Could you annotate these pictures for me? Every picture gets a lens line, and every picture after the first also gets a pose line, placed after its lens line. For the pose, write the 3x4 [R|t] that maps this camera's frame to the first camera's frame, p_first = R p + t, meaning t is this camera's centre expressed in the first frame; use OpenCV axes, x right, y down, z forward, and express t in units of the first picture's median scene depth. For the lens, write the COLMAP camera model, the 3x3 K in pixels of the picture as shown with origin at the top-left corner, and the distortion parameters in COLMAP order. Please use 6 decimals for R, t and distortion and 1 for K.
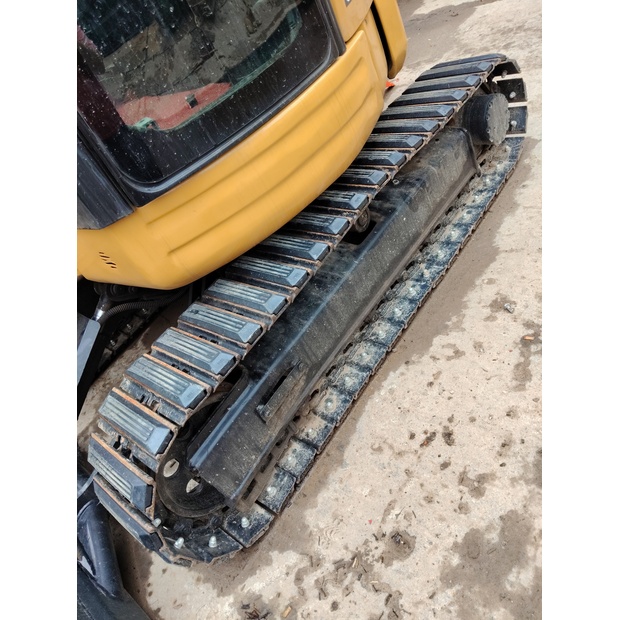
lens RADIAL K [[513.2, 0, 314.1], [0, 513.2, 304.1], [0, 0, 1]] dist [0.115547, -0.232730]
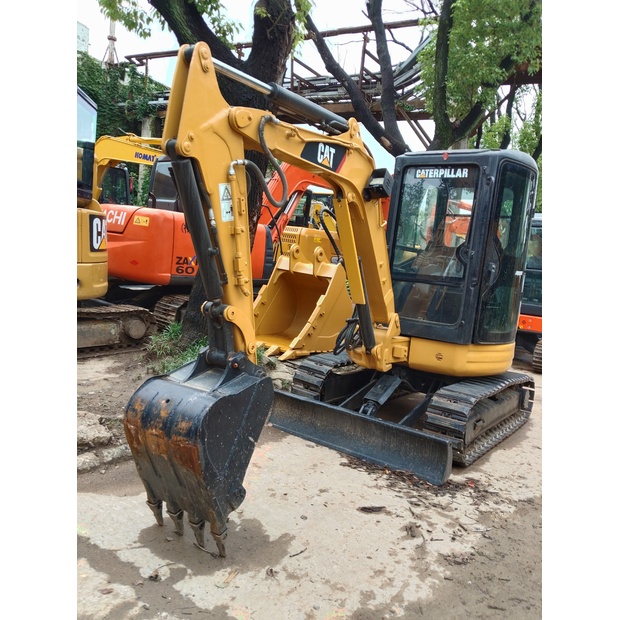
lens RADIAL K [[513.2, 0, 314.1], [0, 513.2, 304.1], [0, 0, 1]] dist [0.115547, -0.232730]
pose [[0.877638, 0.473334, 0.075543, -1.292865], [-0.324613, 0.702894, -0.632903, 1.687238], [-0.352673, 0.530937, 0.770537, -1.132244]]
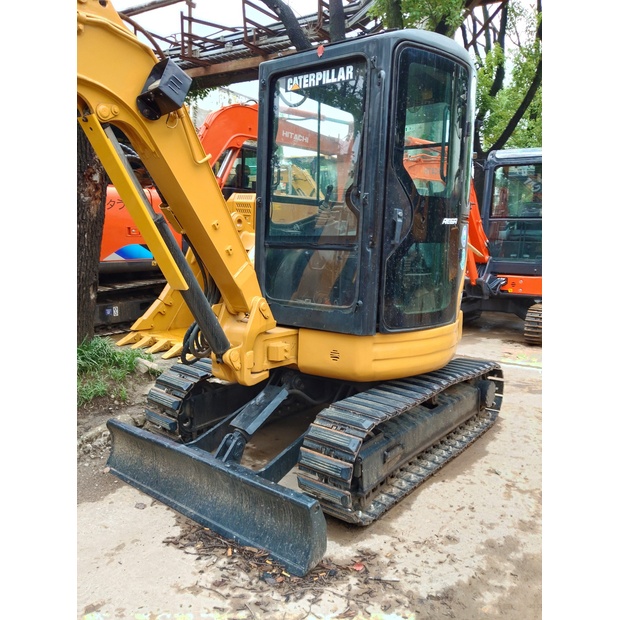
lens RADIAL K [[514.3, 0, 318.5], [0, 514.3, 306.5], [0, 0, 1]] dist [0.087445, -0.189874]
pose [[0.916086, 0.395988, 0.063081, -0.604936], [-0.289962, 0.762862, -0.577896, 0.876686], [-0.276962, 0.511112, 0.813669, -0.677548]]
